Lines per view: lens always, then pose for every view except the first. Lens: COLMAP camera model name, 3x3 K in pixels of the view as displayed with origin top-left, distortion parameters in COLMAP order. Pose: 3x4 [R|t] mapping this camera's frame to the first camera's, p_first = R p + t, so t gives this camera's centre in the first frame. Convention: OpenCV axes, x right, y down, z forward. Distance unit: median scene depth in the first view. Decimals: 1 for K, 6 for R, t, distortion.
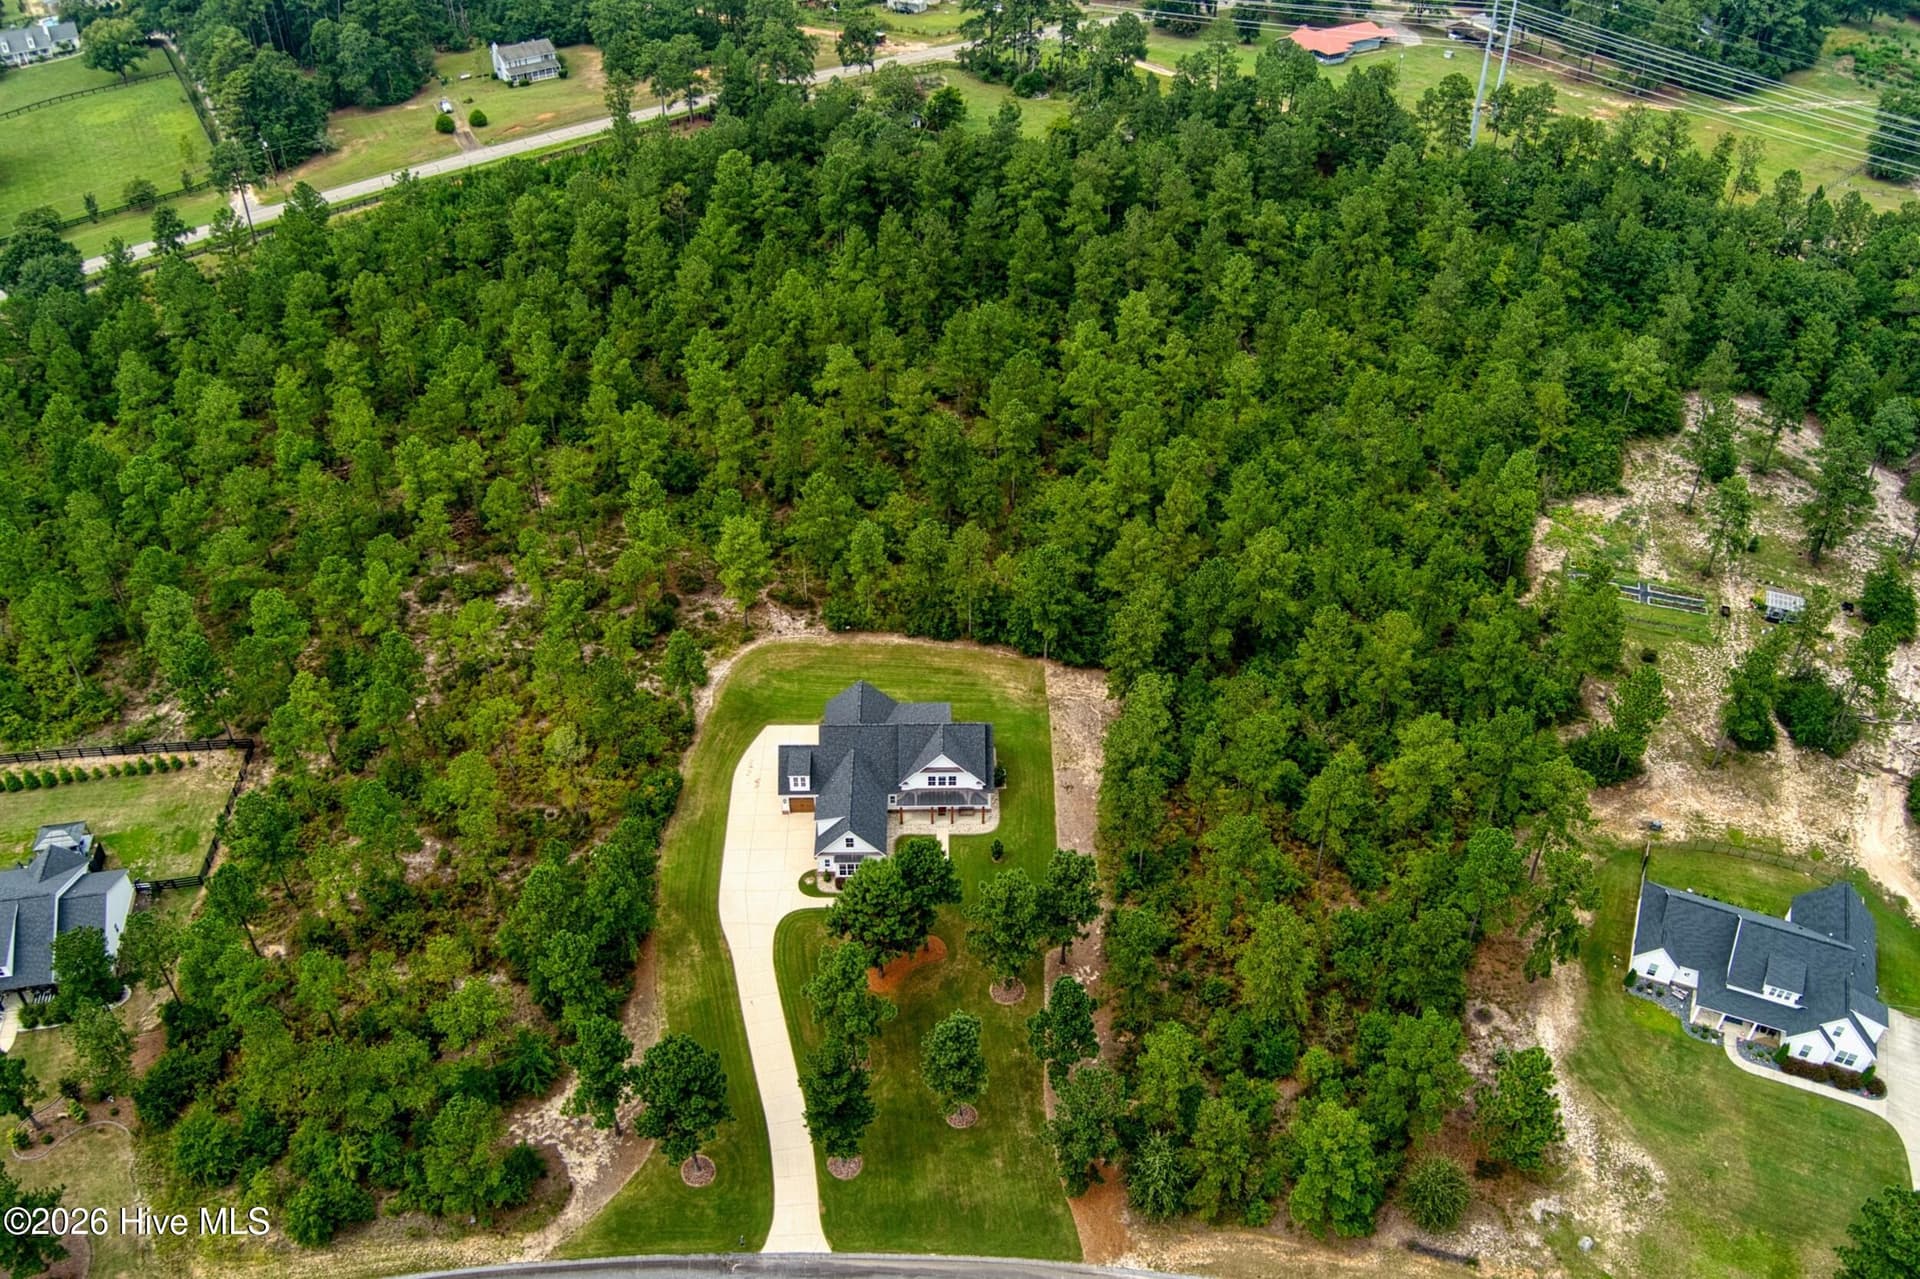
lens RADIAL K [[1550.8, 0, 954.0], [0, 1550.8, 636.5], [0, 0, 1]] dist [-0.099230, -0.007835]
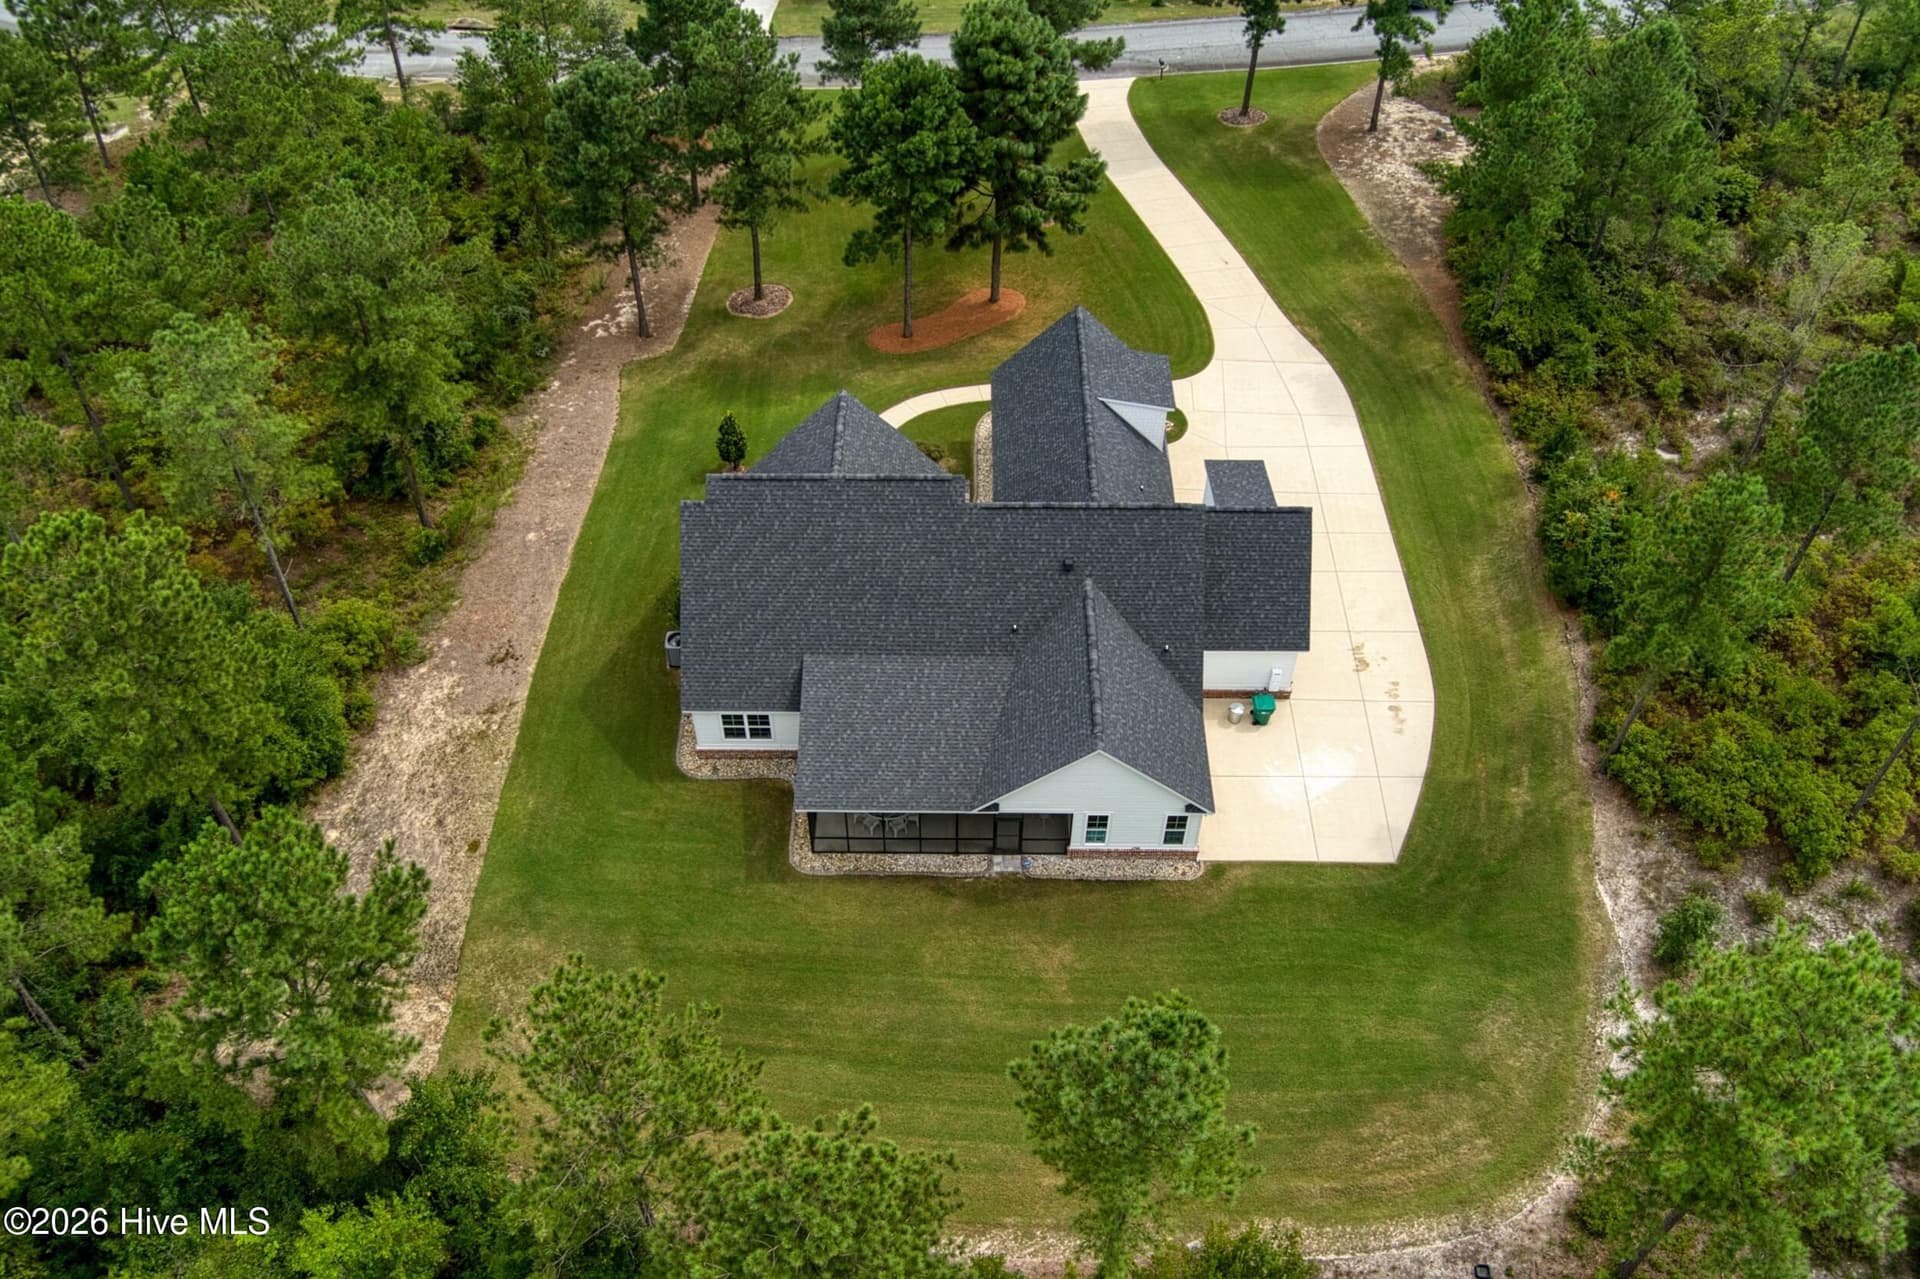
lens RADIAL K [[1550.8, 0, 954.0], [0, 1550.8, 636.5], [0, 0, 1]] dist [-0.099230, -0.007835]
pose [[-0.999750, -0.019752, 0.010495, -0.040437], [0.008957, 0.076389, 0.997038, -0.294807], [-0.020496, 0.996882, -0.076193, 1.140153]]
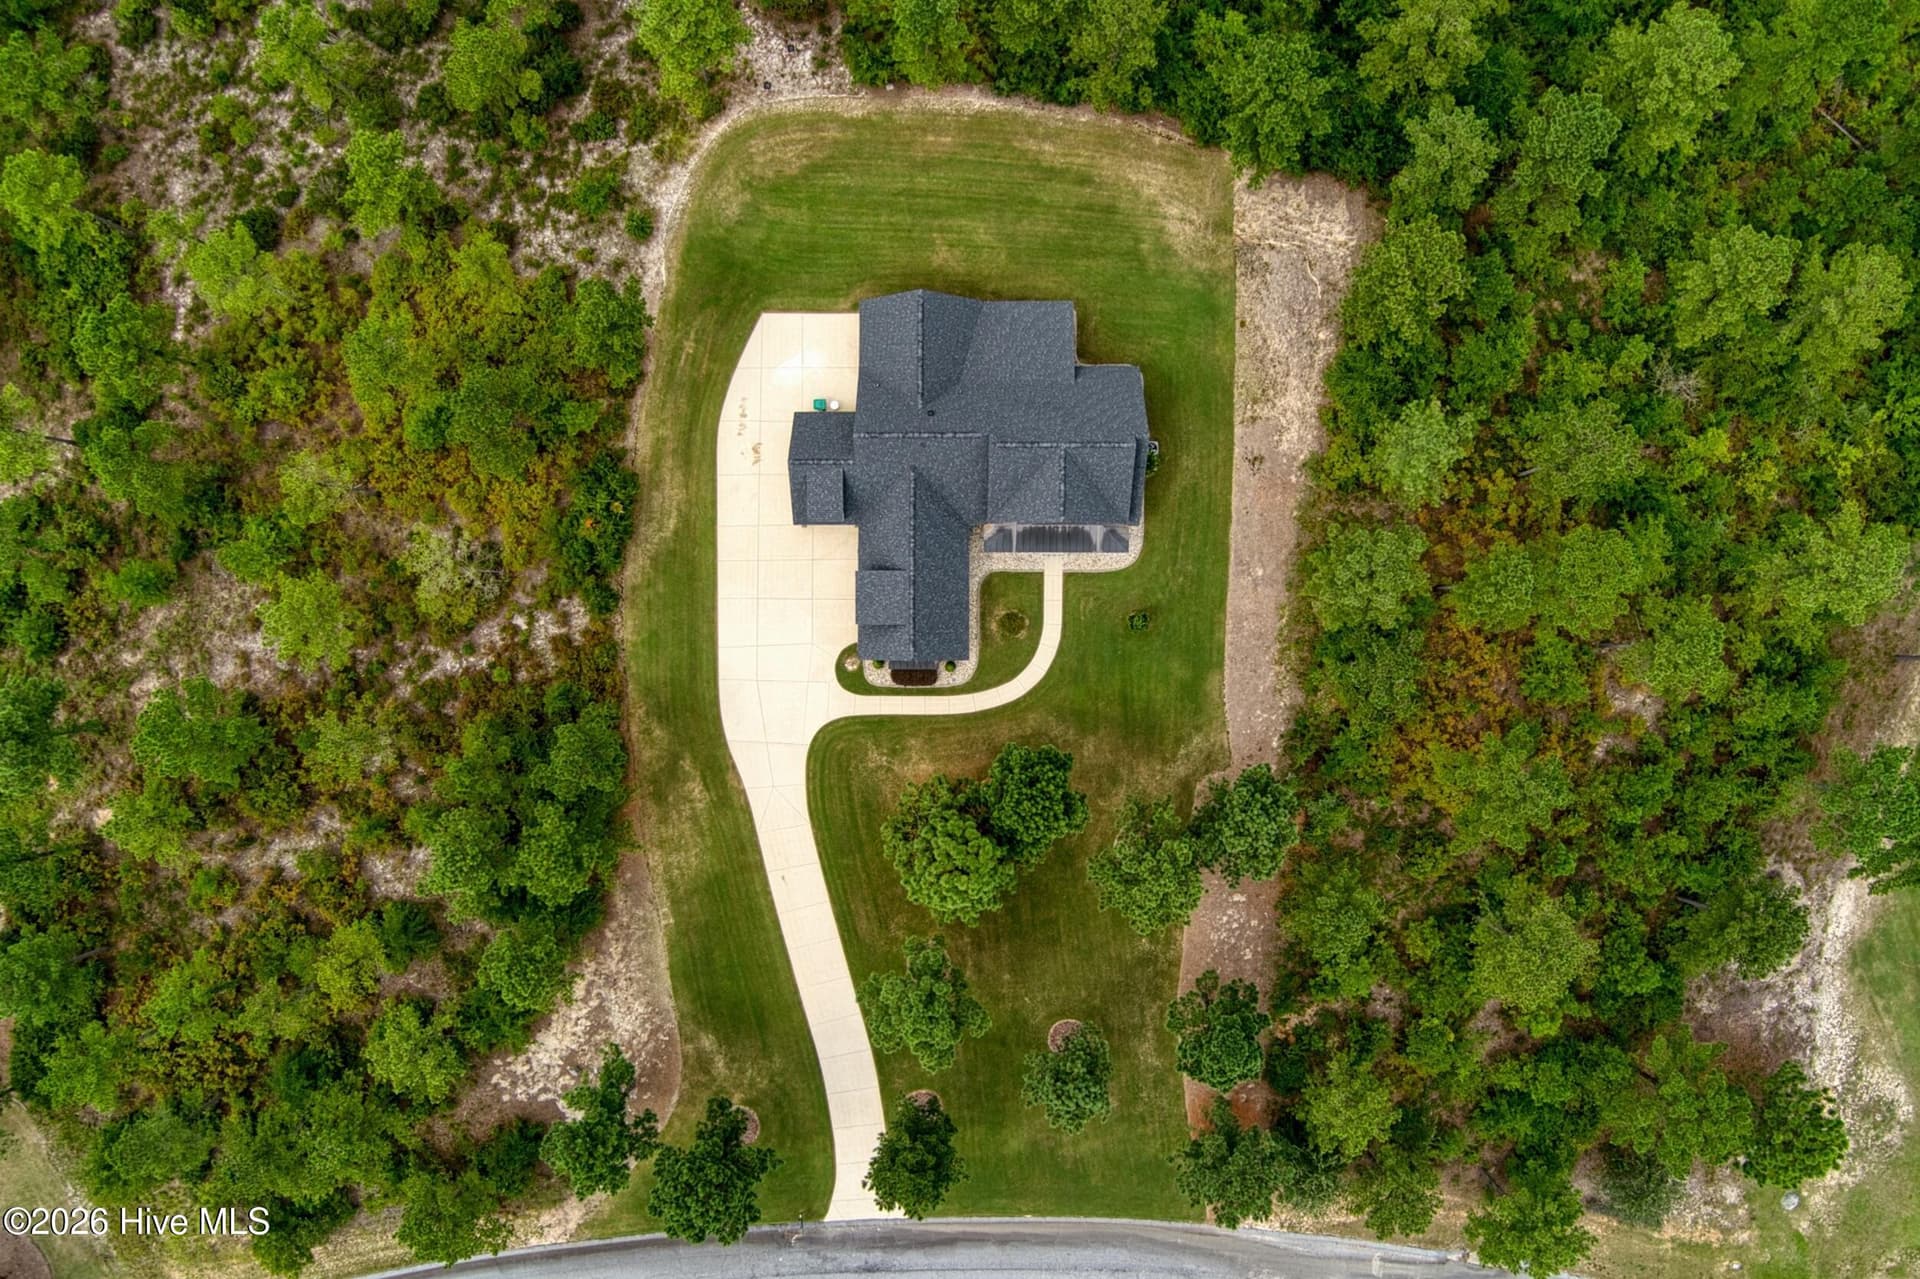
lens RADIAL K [[1550.8, 0, 954.0], [0, 1550.8, 636.5], [0, 0, 1]] dist [-0.099230, -0.007835]
pose [[0.999806, 0.018291, -0.007323, -0.046636], [-0.005554, 0.618248, 0.785963, -0.387988], [0.018903, -0.785770, 0.618230, 0.622633]]
